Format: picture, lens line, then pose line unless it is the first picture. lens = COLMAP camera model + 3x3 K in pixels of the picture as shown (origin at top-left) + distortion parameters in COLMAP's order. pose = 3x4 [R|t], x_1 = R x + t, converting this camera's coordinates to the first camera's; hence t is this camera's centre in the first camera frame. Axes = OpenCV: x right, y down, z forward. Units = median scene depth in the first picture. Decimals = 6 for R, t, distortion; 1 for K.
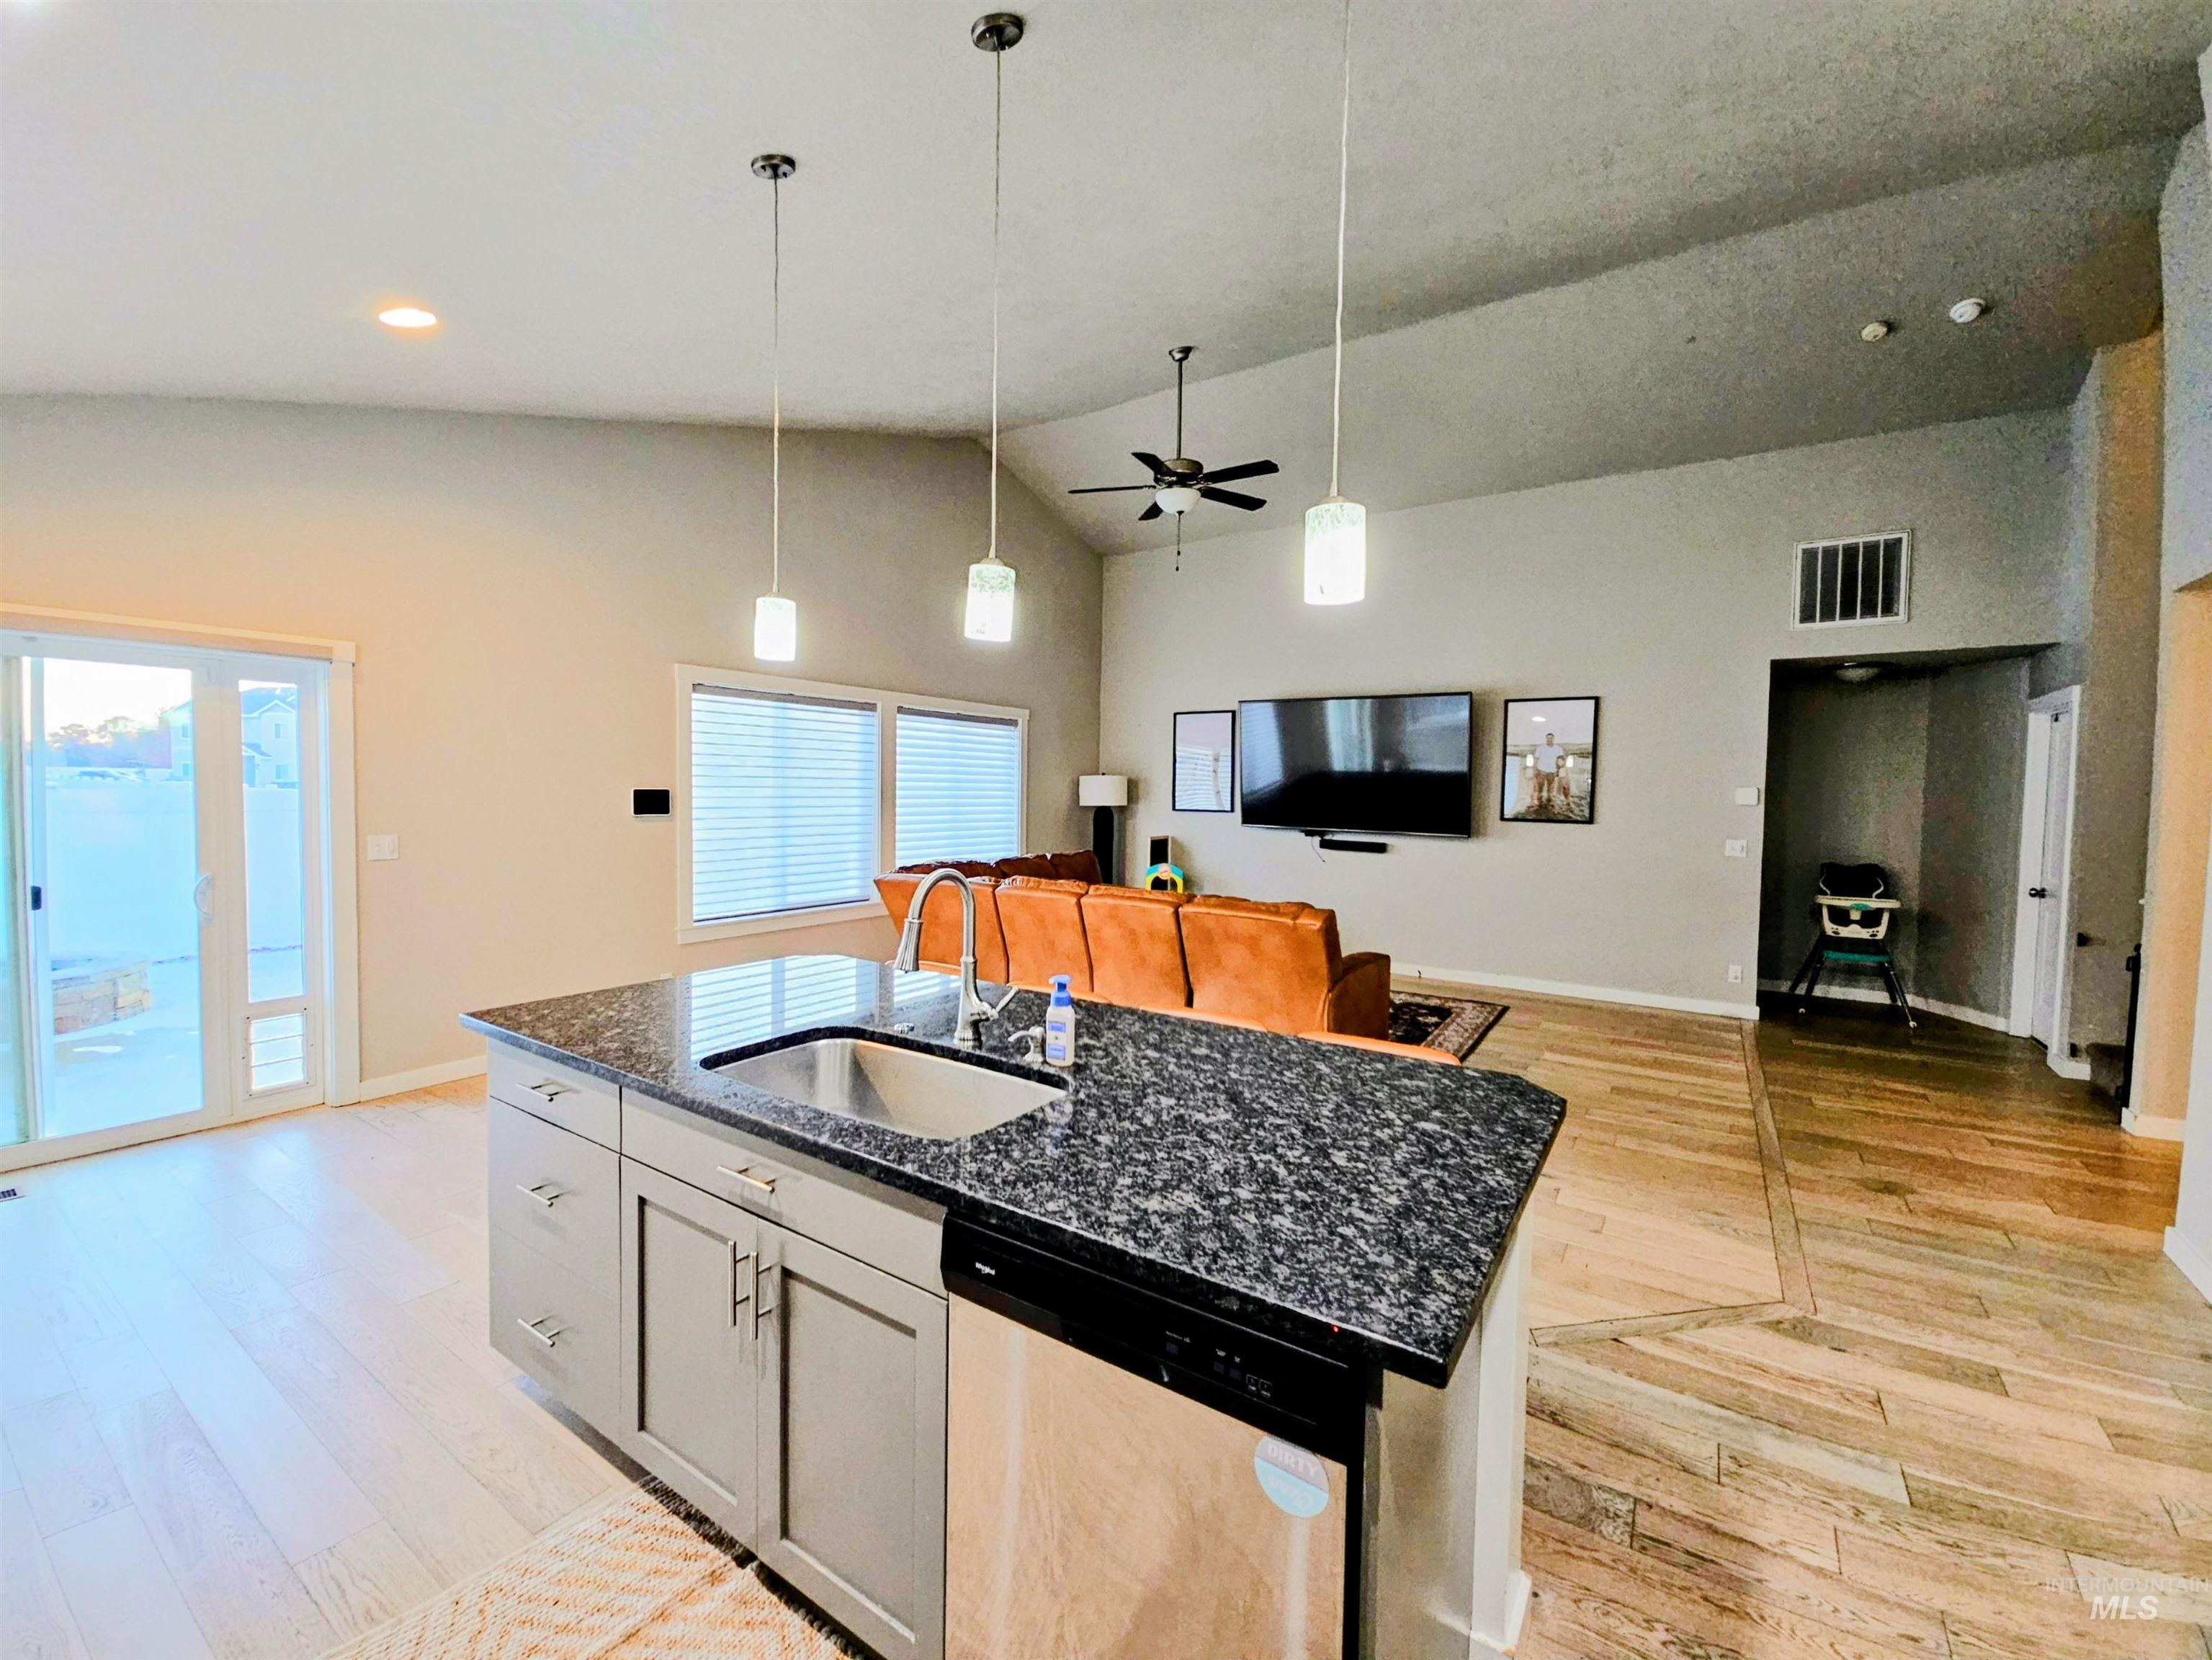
lens RADIAL K [[902.9, 0, 1100.3], [0, 902.9, 823.0], [0, 0, 1]] dist [0.001458, -0.000483]
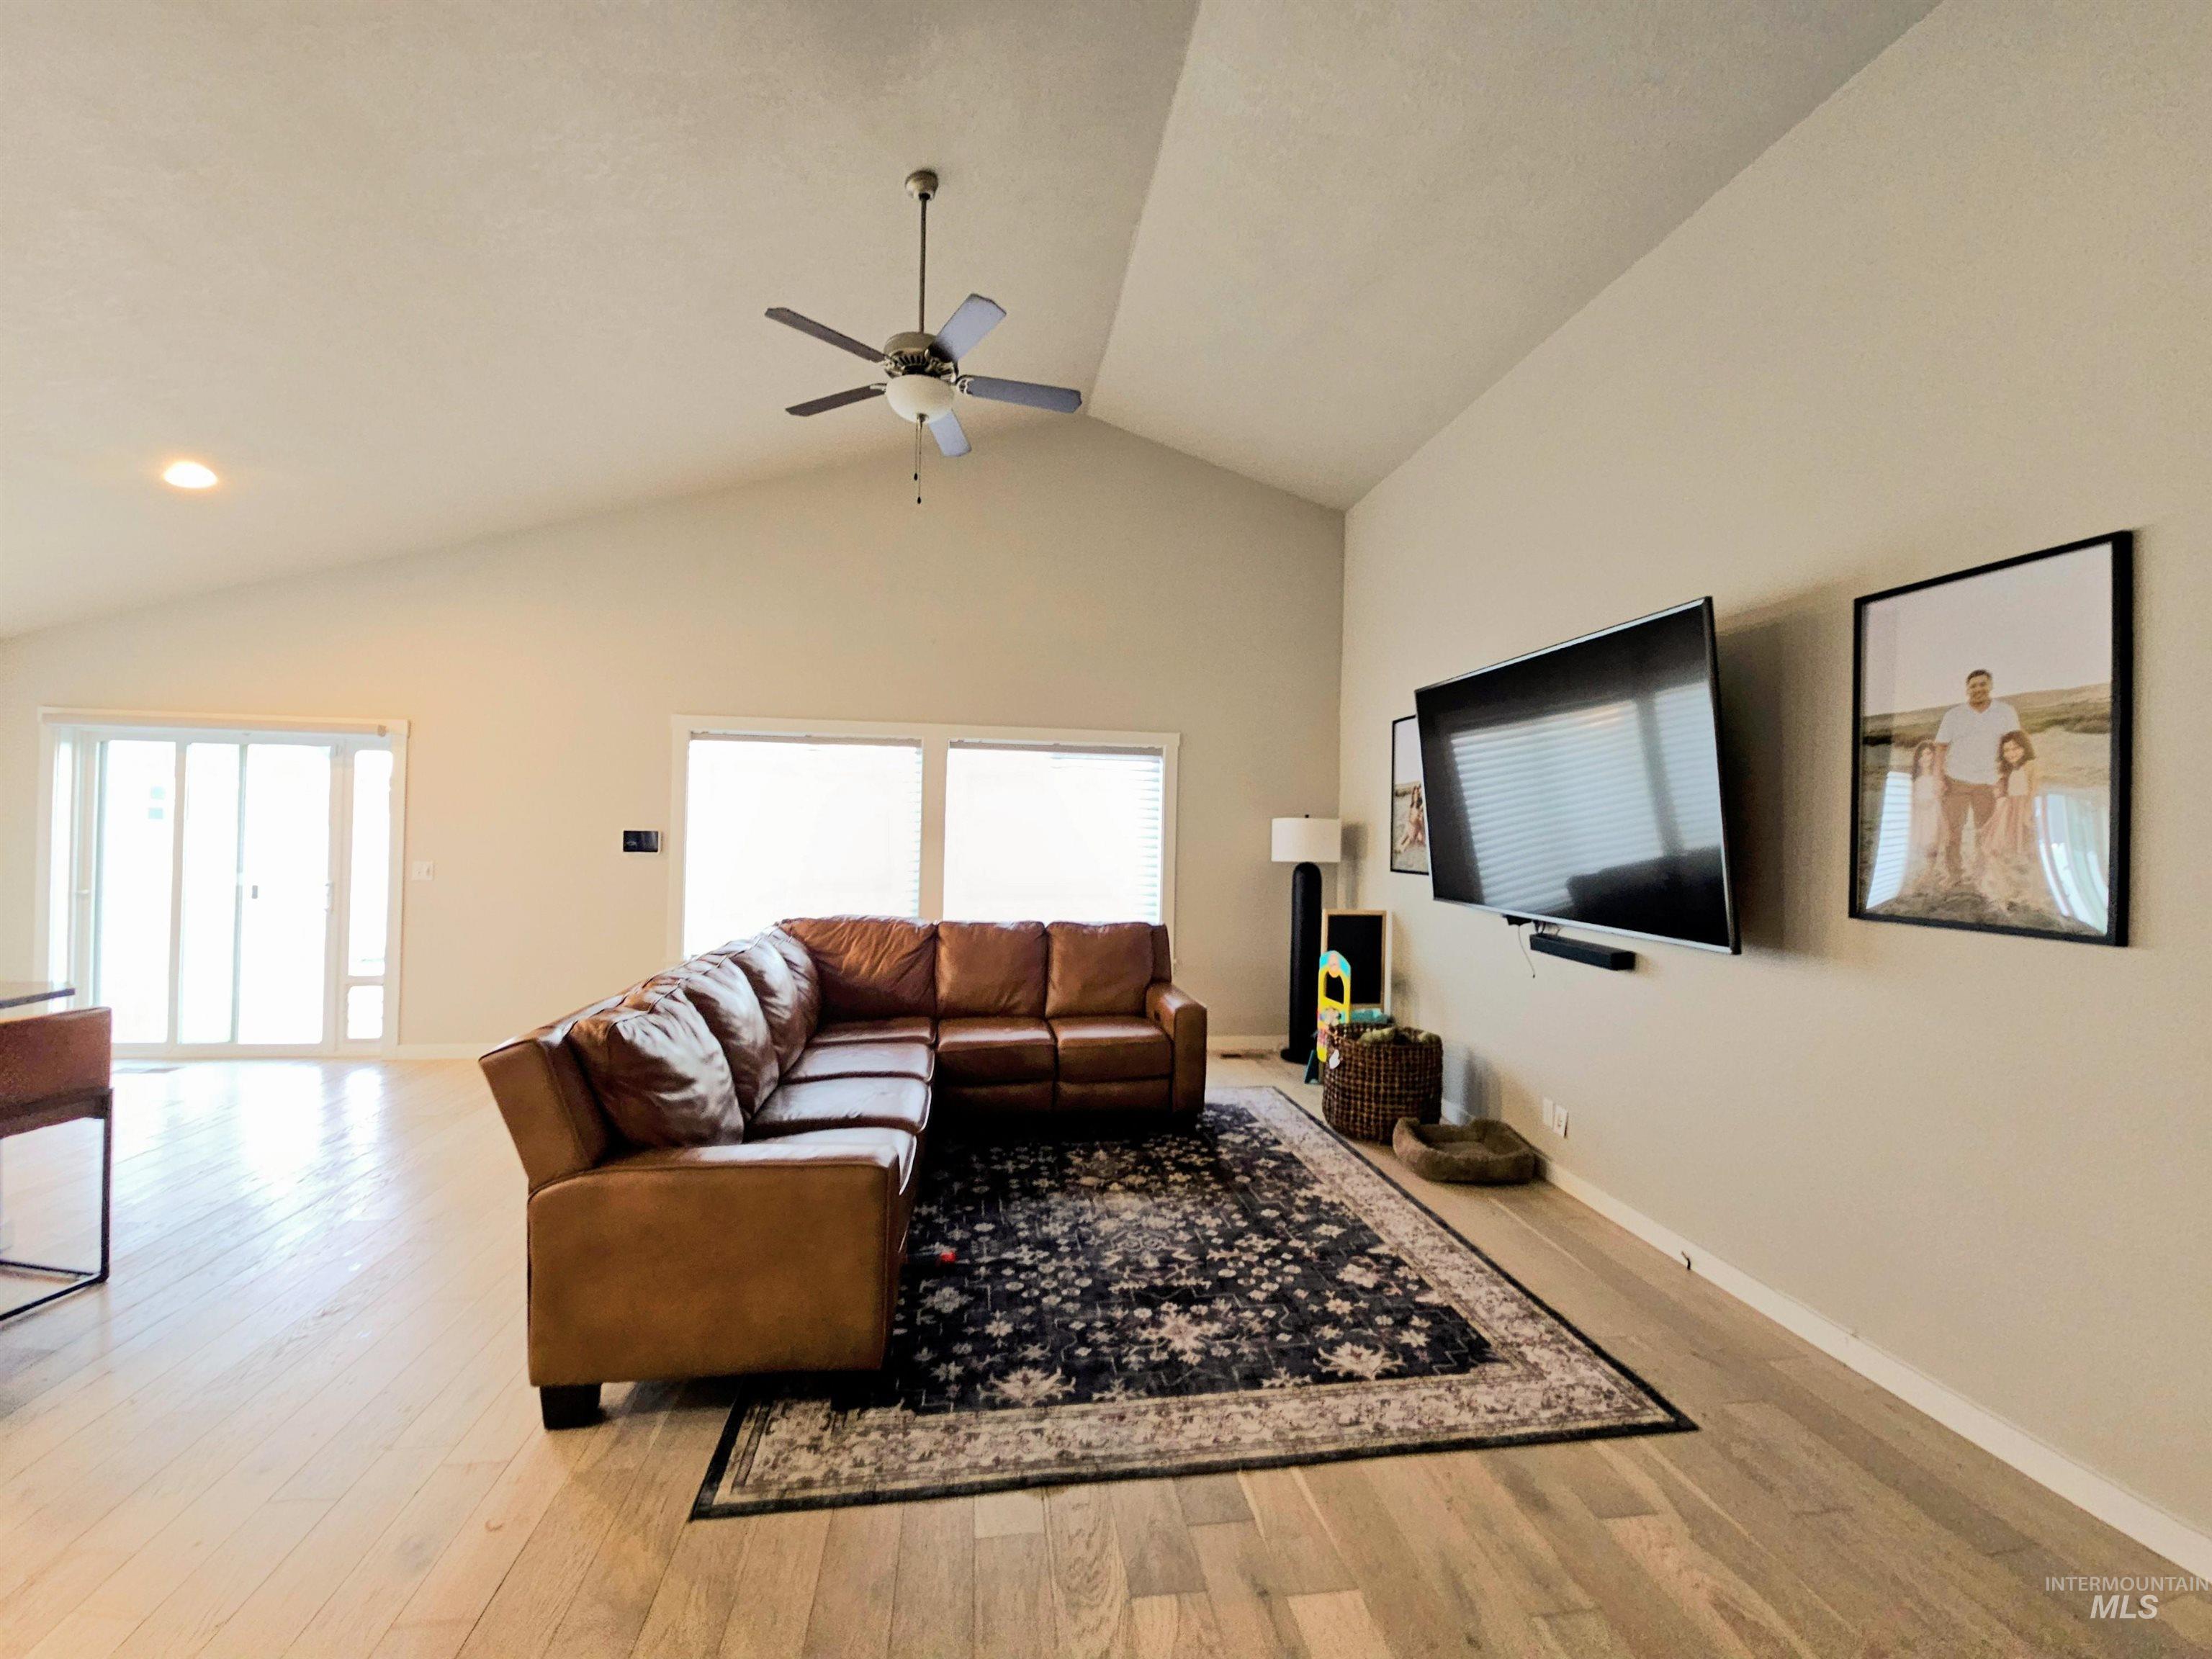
lens RADIAL K [[893.9, 0, 1098.7], [0, 893.9, 826.8], [0, 0, 1]] dist [0.000119, -0.000105]
pose [[0.665897, -0.006144, -0.746019, 0.668672], [-0.038885, 0.998321, -0.042931, -0.016270], [0.745030, 0.057596, 0.664540, 0.673949]]
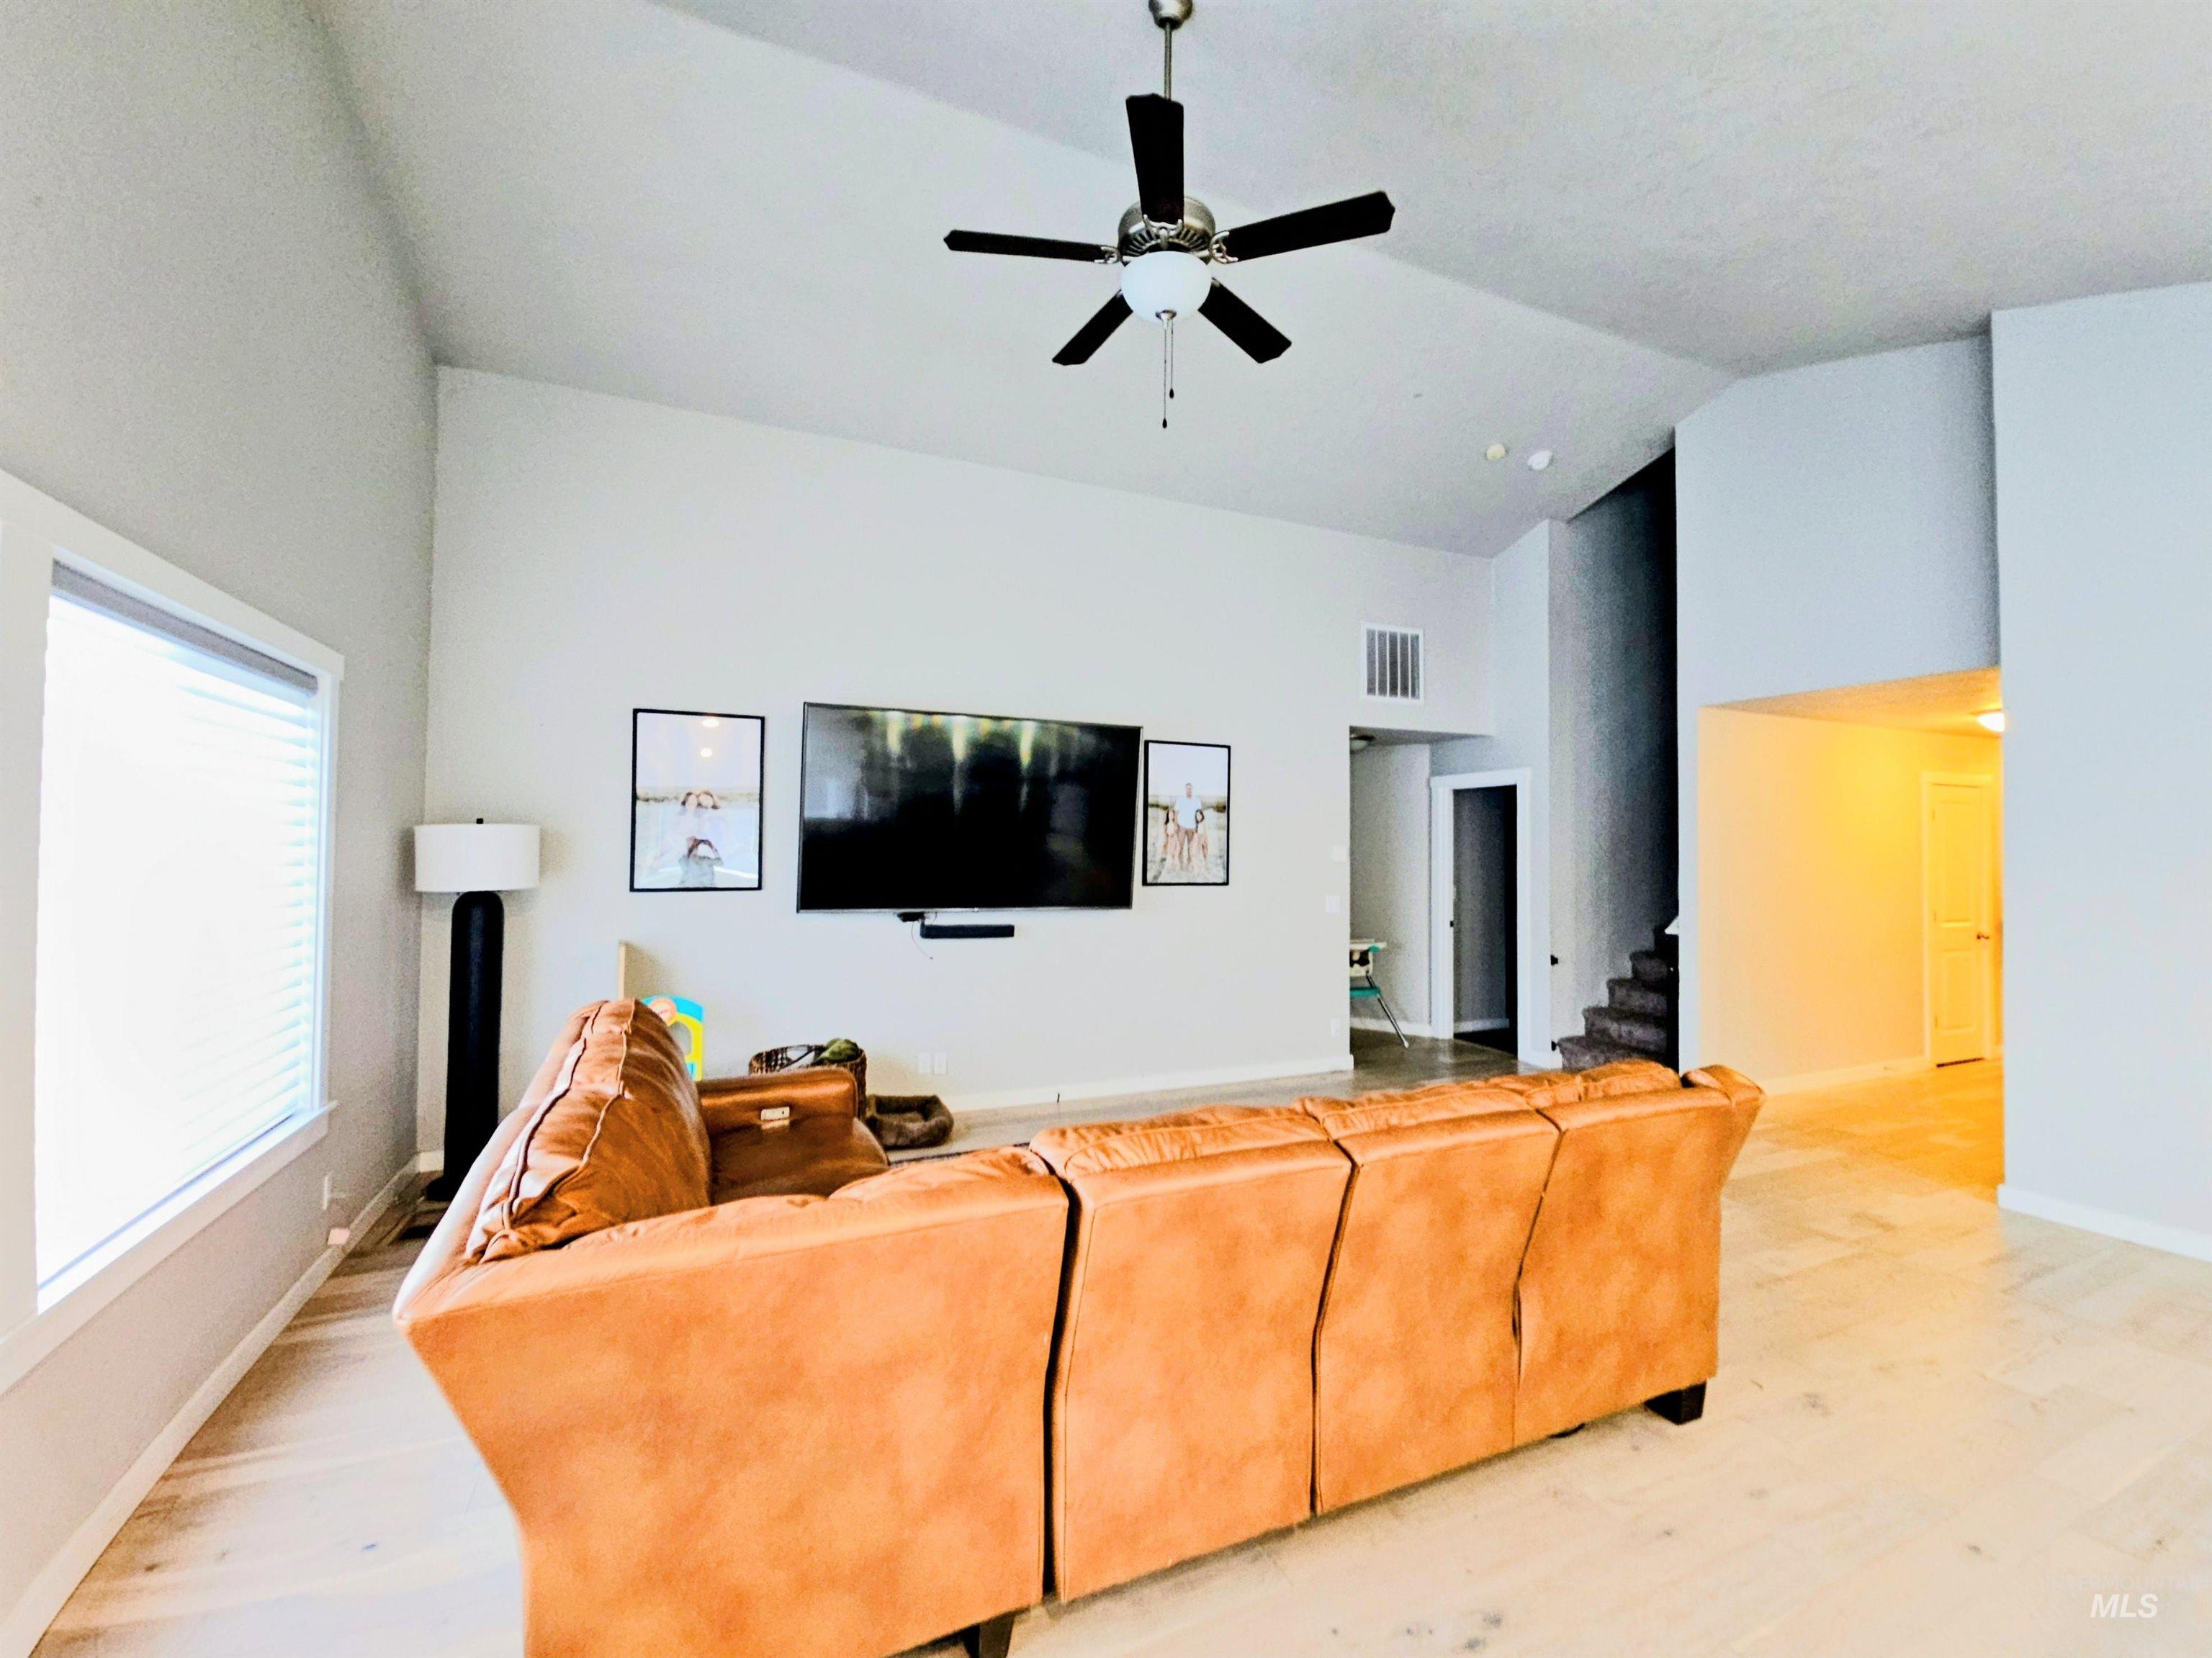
lens RADIAL K [[902.7, 0, 1100.3], [0, 902.7, 822.0], [0, 0, 1]] dist [0.001458, -0.000483]
pose [[0.533438, 0.016303, 0.845682, -0.353093], [0.033339, 0.998632, -0.040281, -0.037896], [-0.845182, 0.049681, 0.532165, 0.774581]]
